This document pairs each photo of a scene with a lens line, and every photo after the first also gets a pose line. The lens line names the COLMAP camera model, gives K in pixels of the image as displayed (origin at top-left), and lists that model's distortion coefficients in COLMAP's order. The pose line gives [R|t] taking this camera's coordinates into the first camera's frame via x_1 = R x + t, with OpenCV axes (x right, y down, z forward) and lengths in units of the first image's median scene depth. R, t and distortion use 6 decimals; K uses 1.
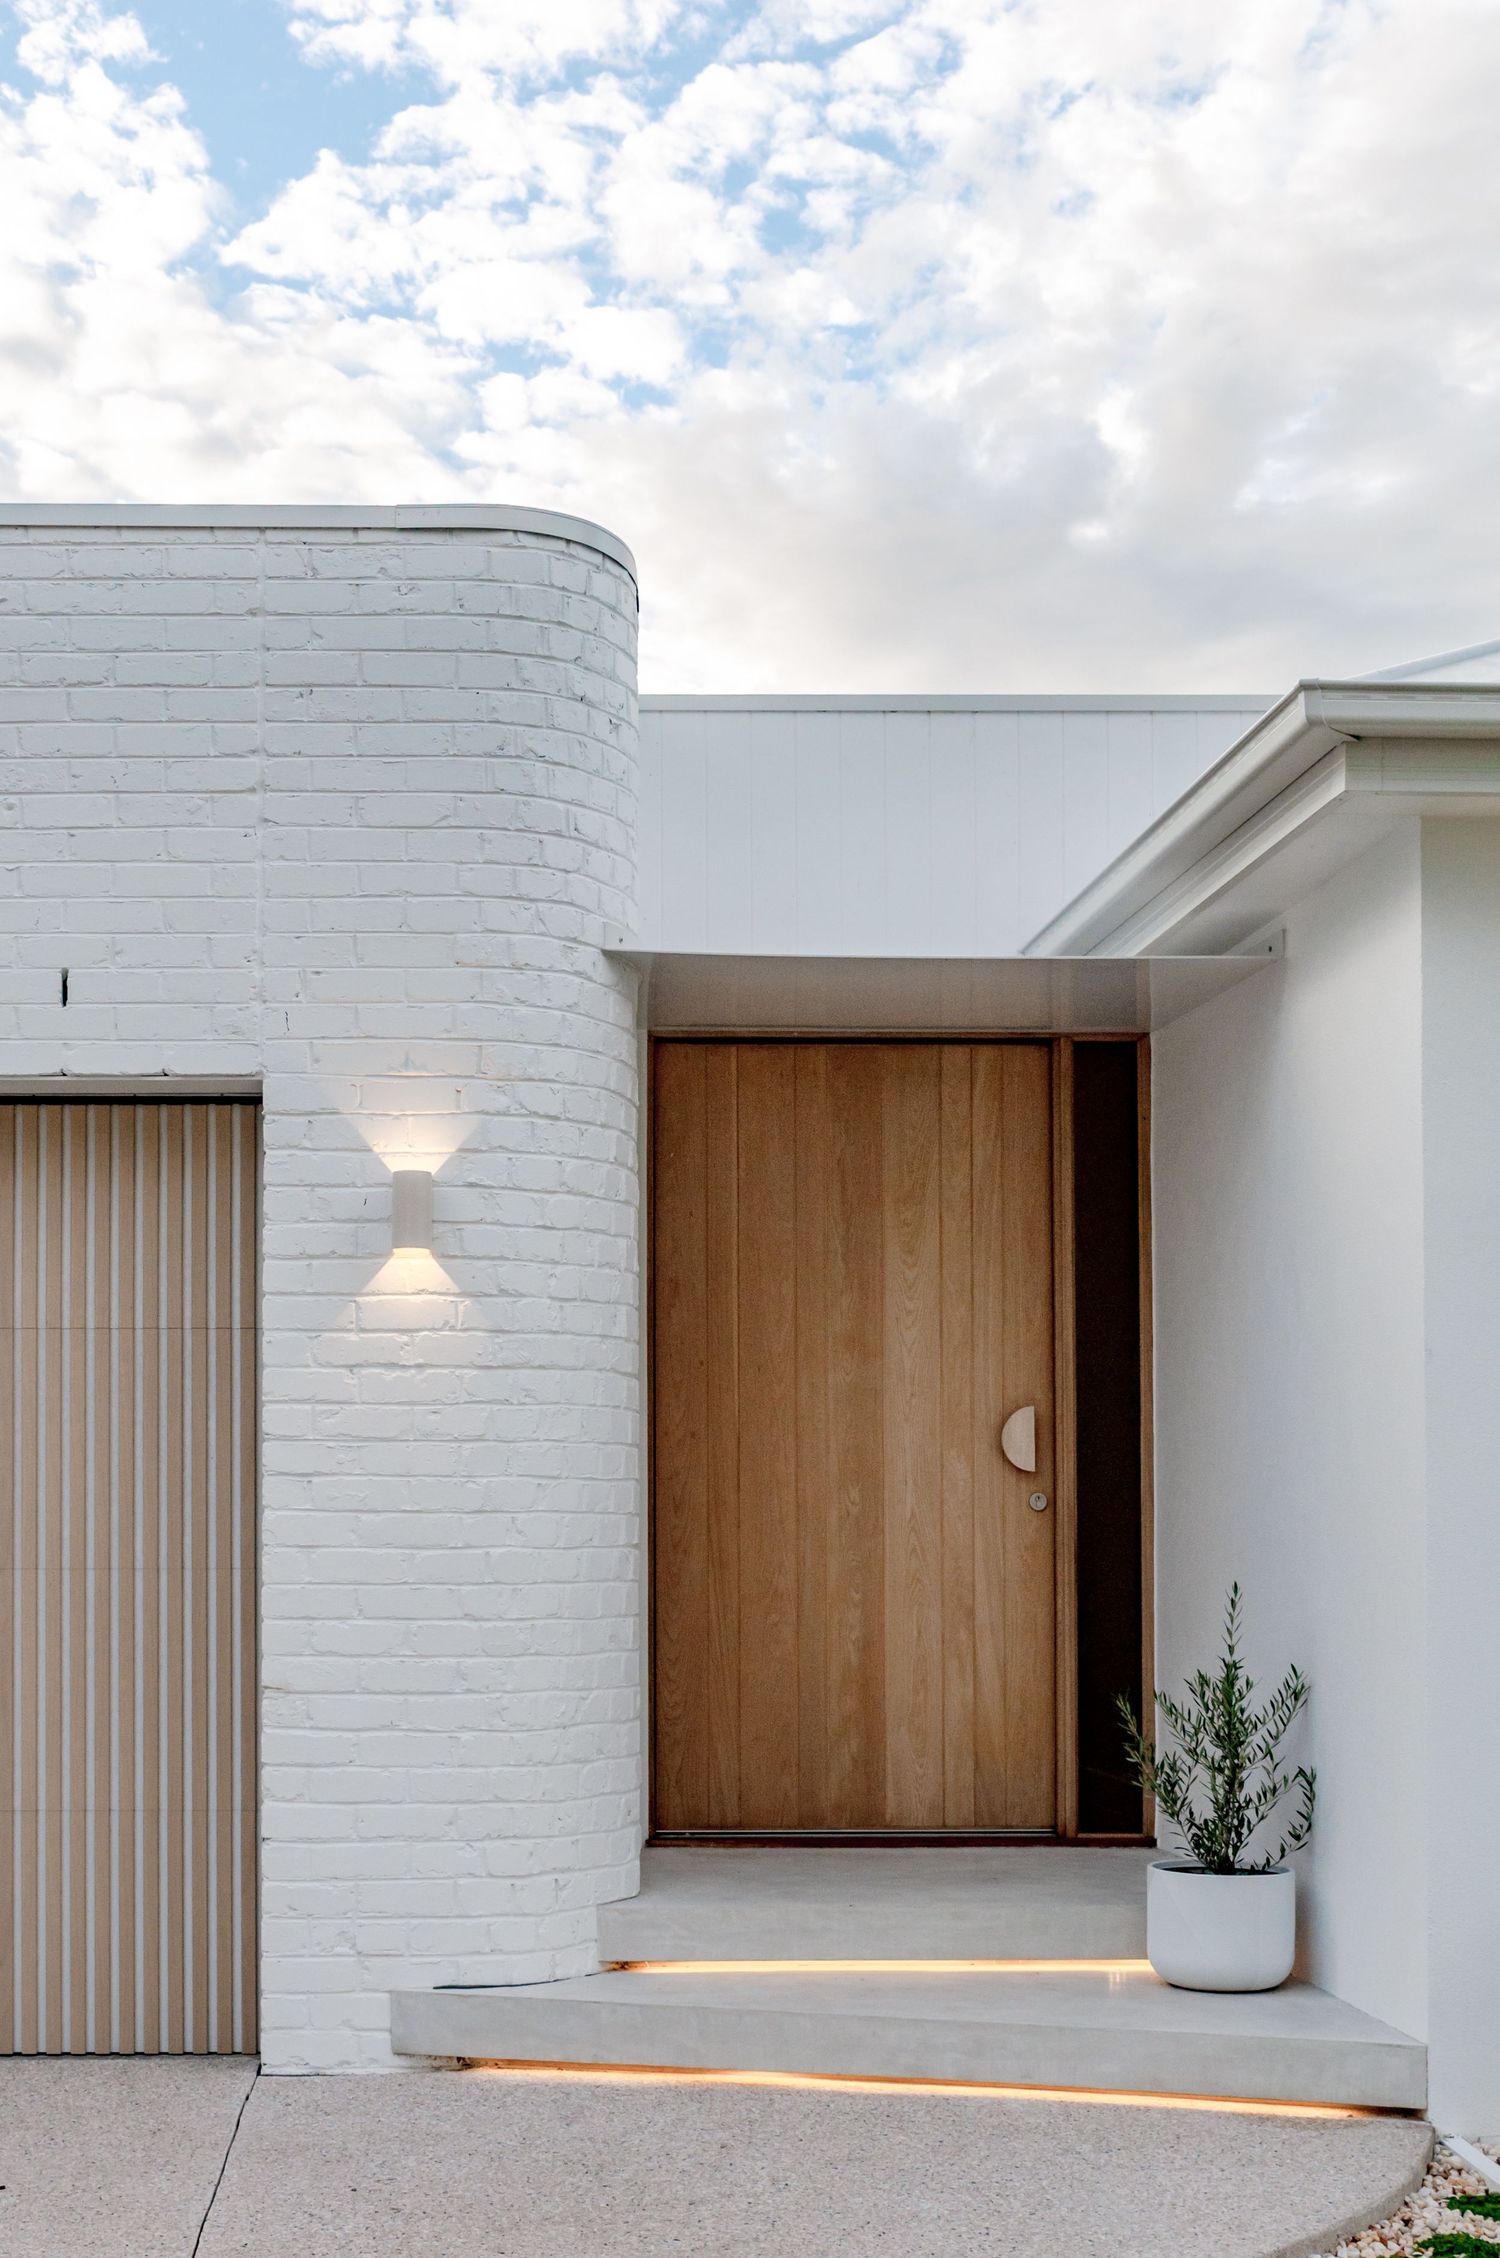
lens RADIAL K [[4907.2, 0, 610.8], [0, 4907.2, 1172.7], [0, 0, 1]] dist [-0.058320, 0.000000]
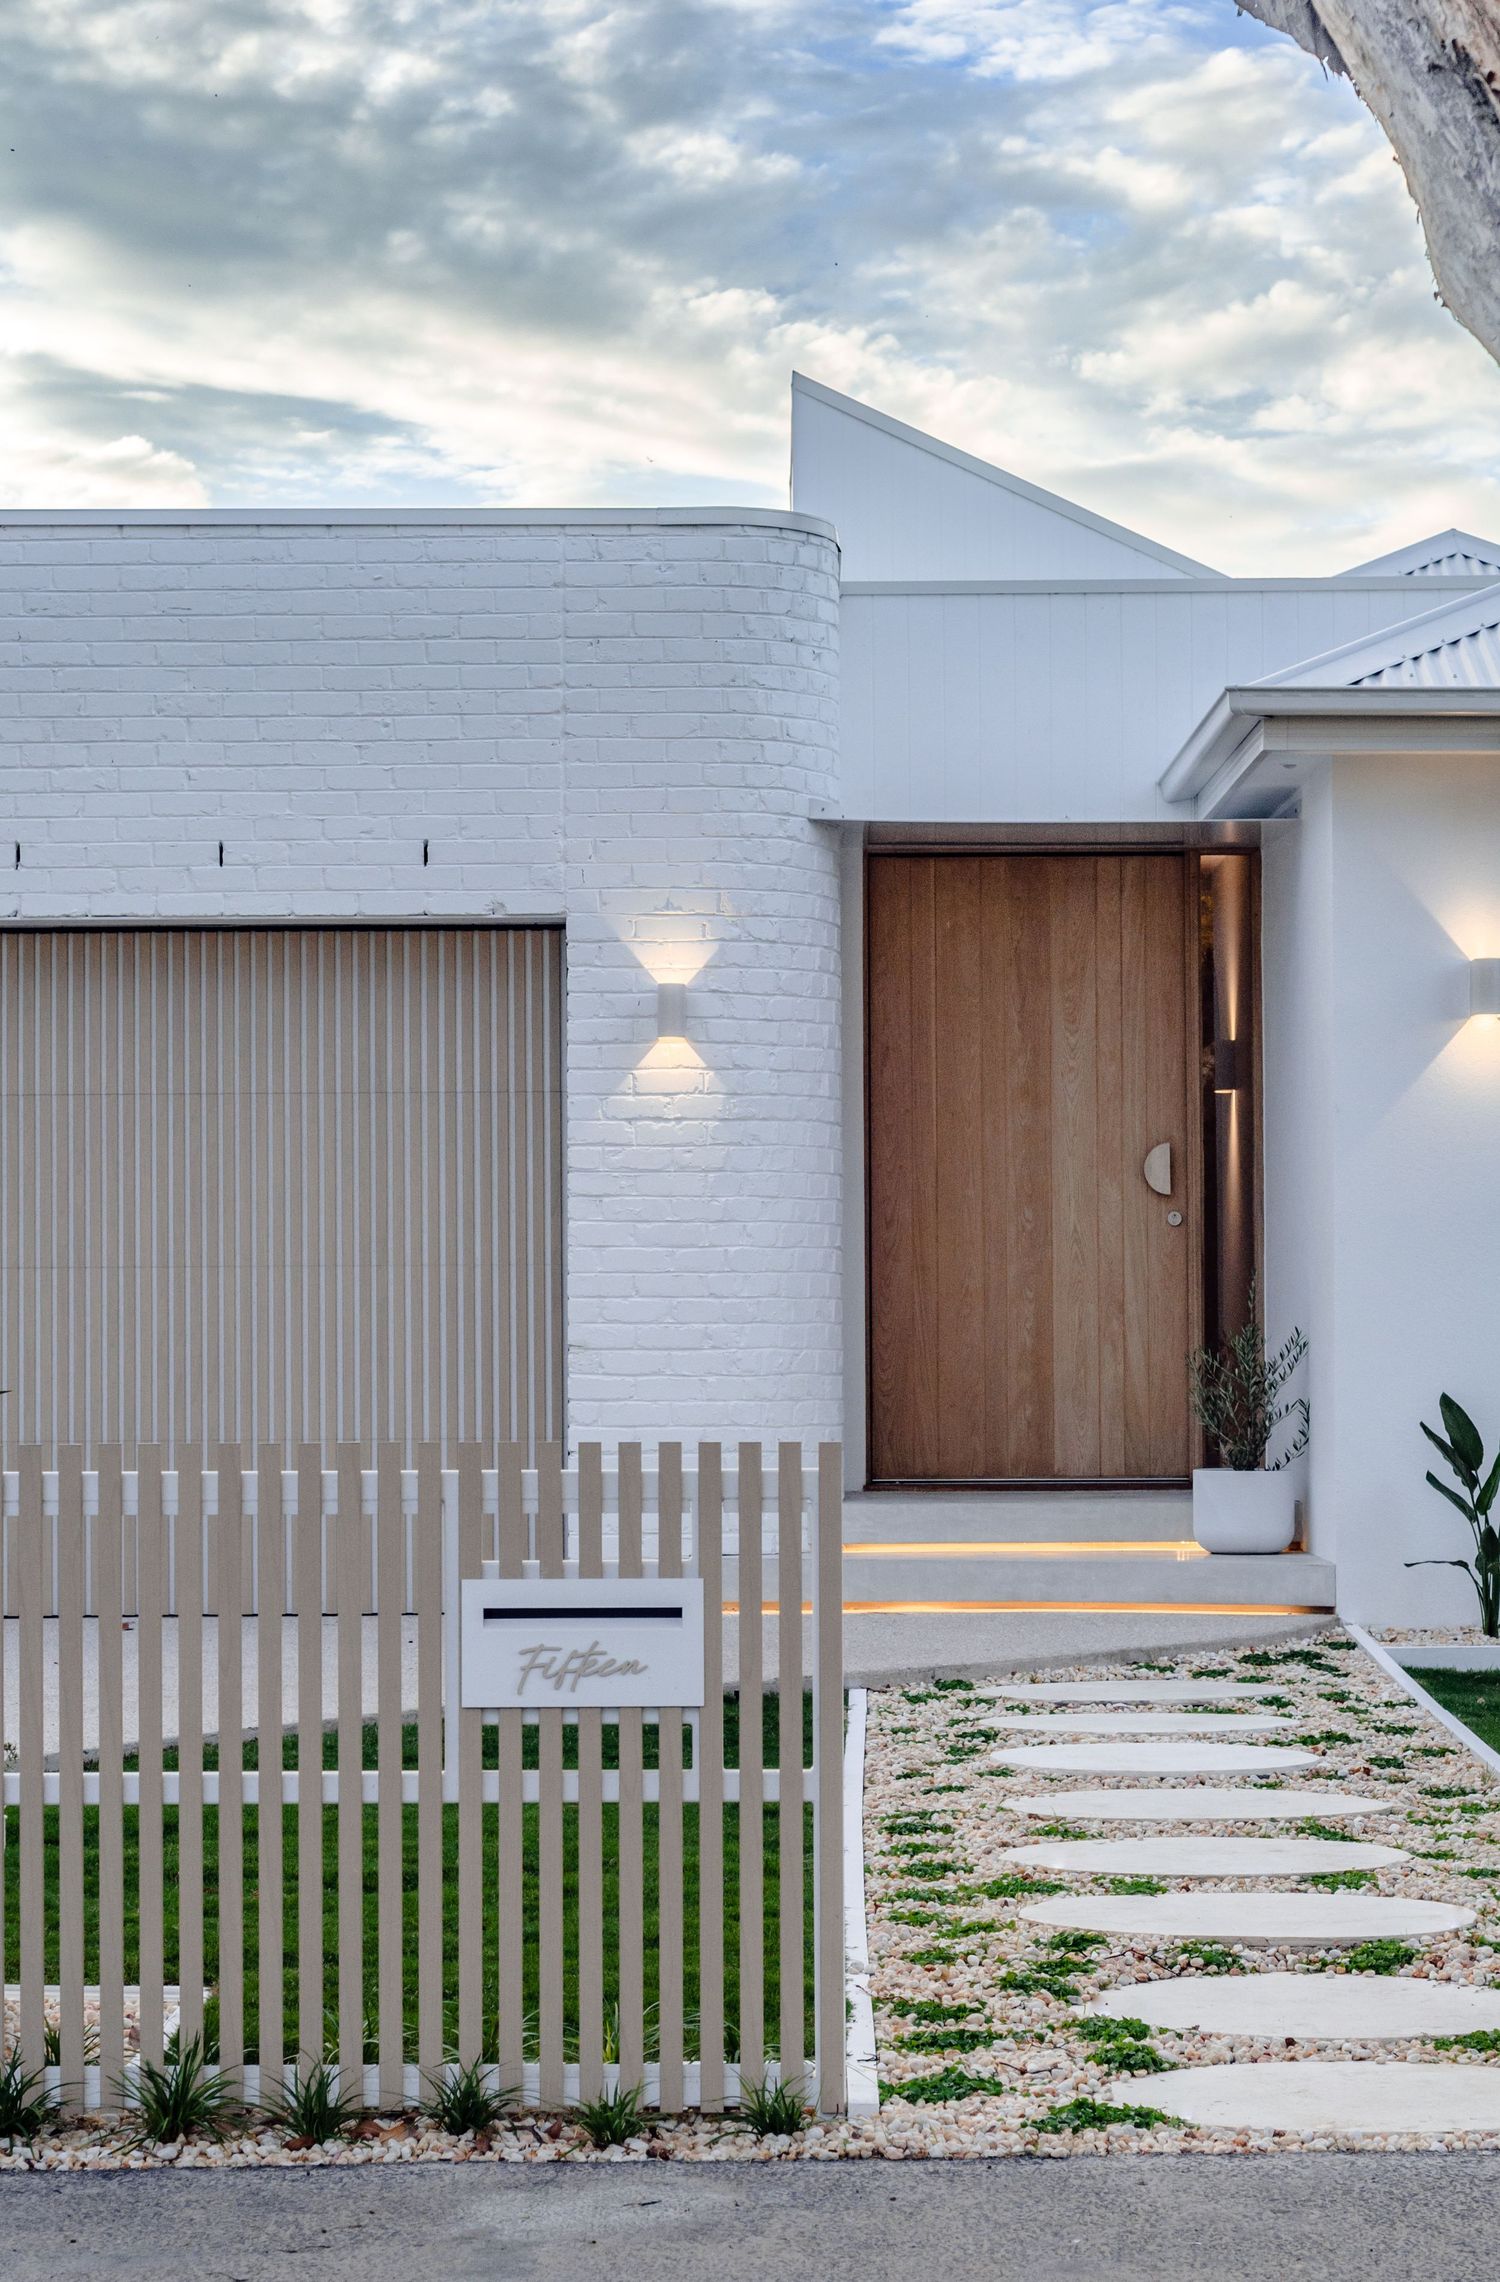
lens RADIAL K [[5779.4, 0, 734.2], [0, 5779.4, 1011.0], [0, 0, 1]] dist [-0.017731, 0.000000]
pose [[0.999364, -0.004653, -0.035363, 0.035920], [0.005573, 0.999647, 0.025979, -0.034472], [0.035229, -0.026160, 0.999037, -0.655983]]
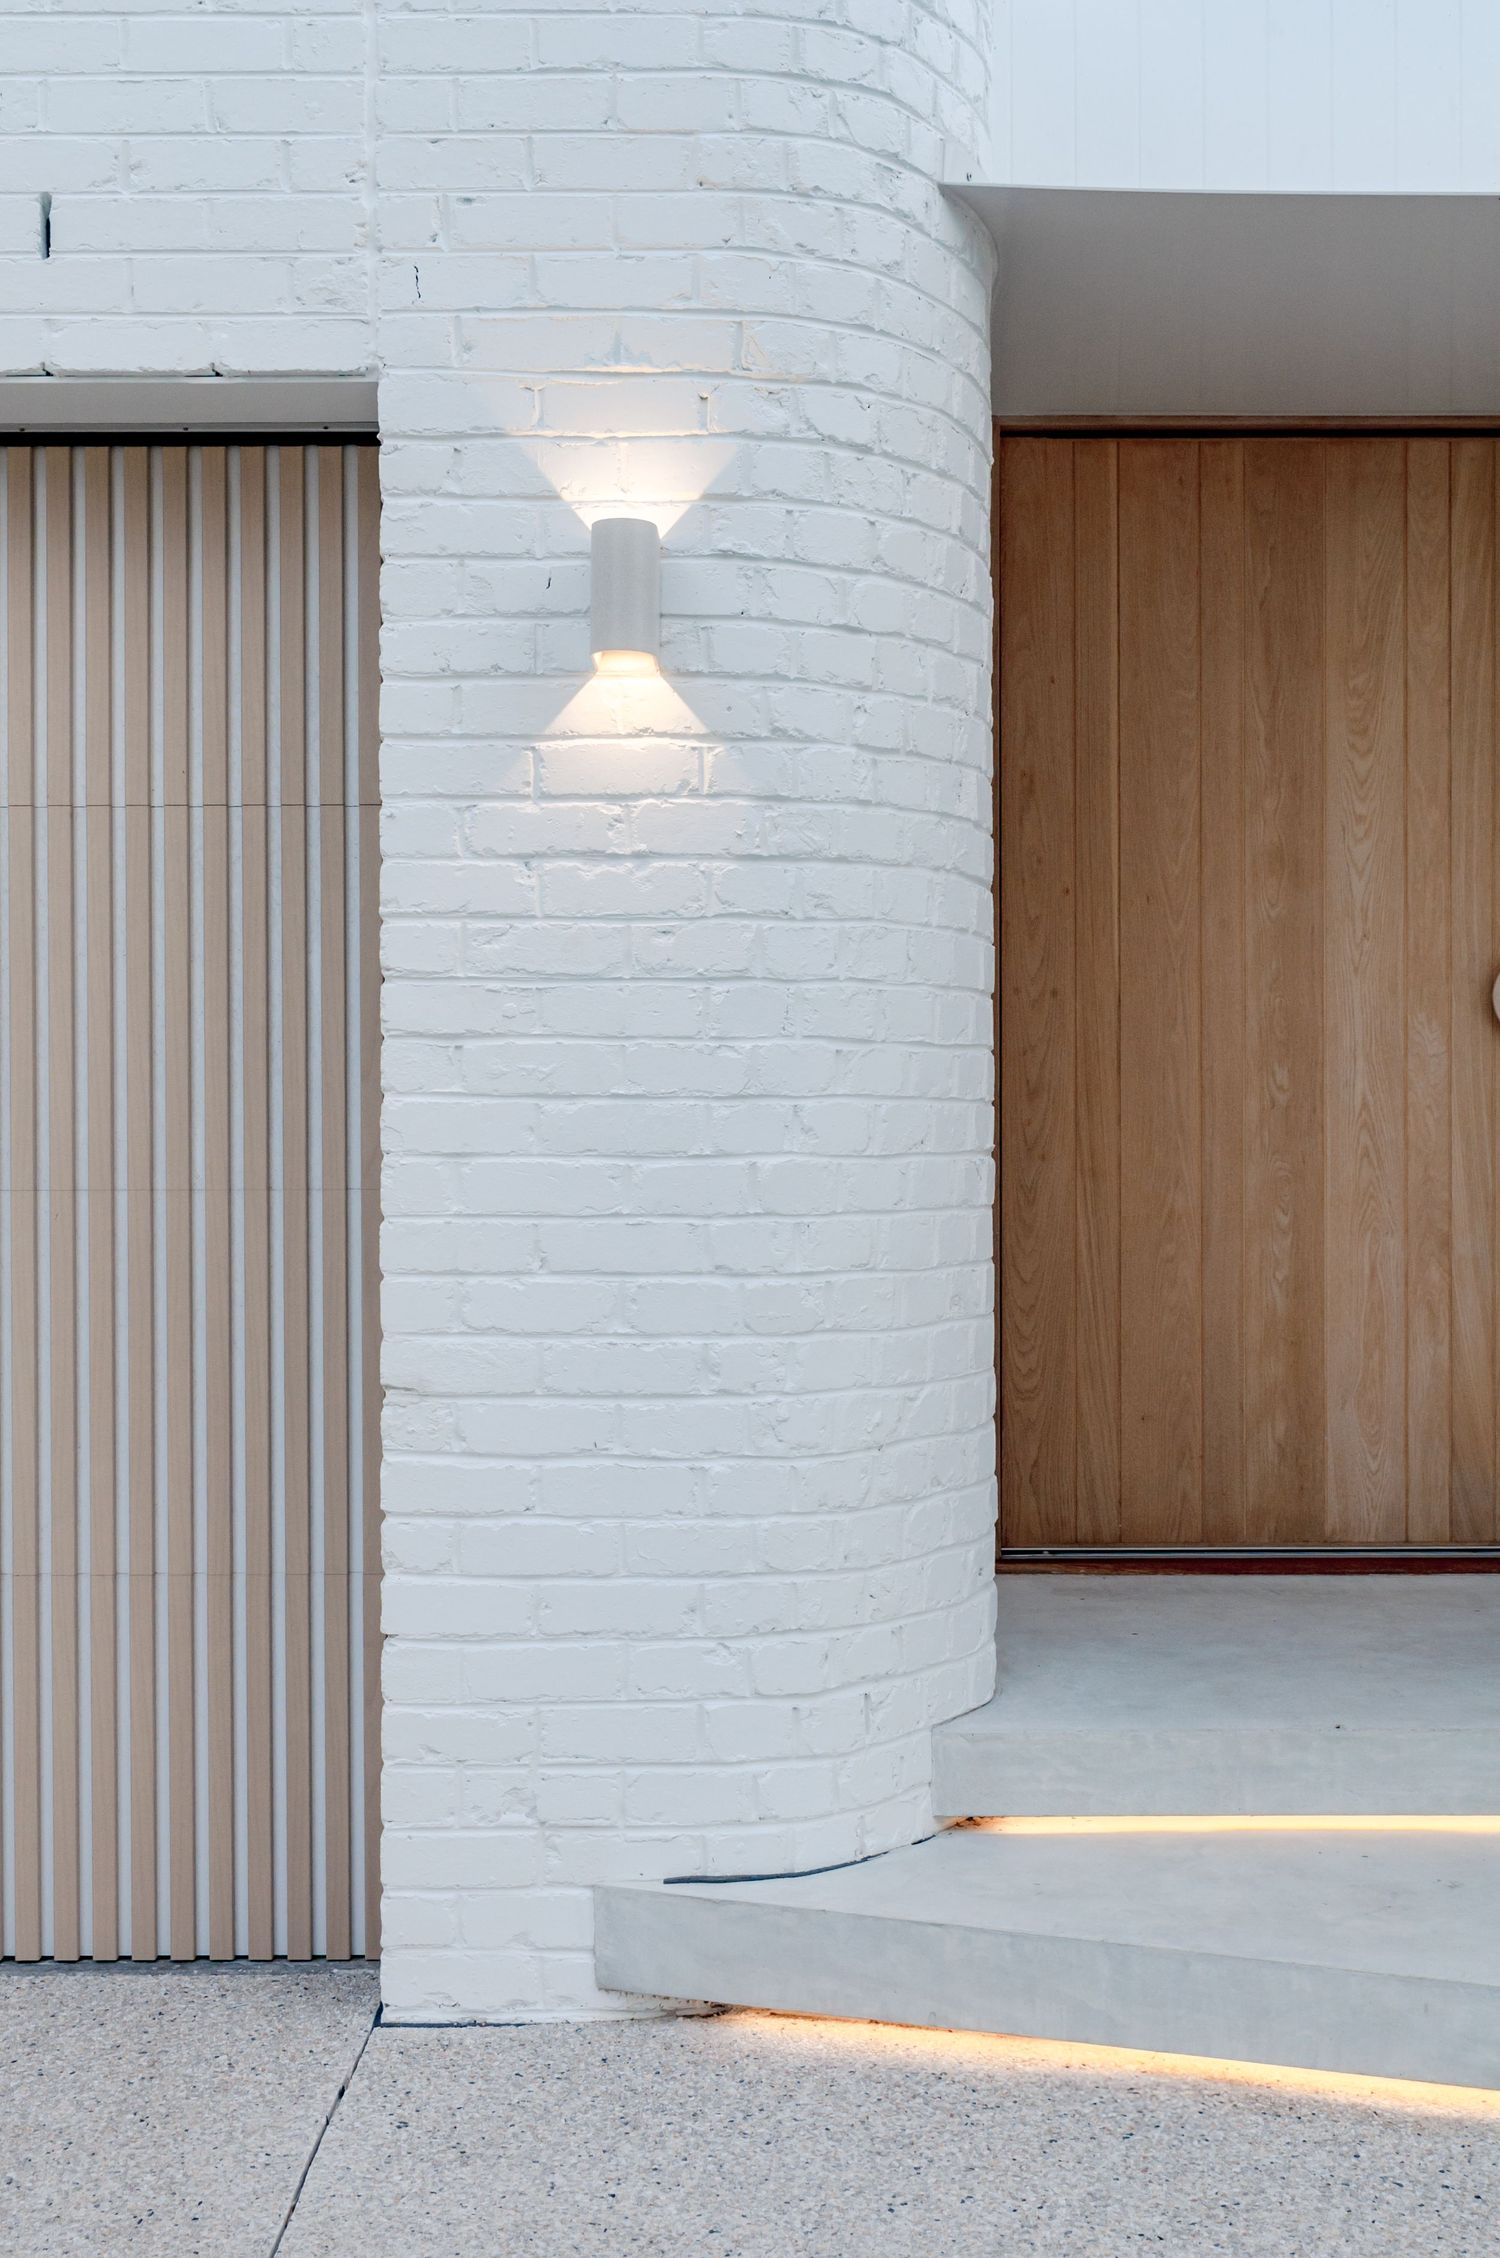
lens RADIAL K [[4915.8, 0, 738.0], [0, 4915.8, 1135.7], [0, 0, 1]] dist [-0.062579, 0.000000]
pose [[0.999408, -0.000039, -0.034402, -0.006035], [0.002624, 0.997173, 0.075099, 0.027877], [0.034302, -0.075145, 0.996582, 0.388987]]
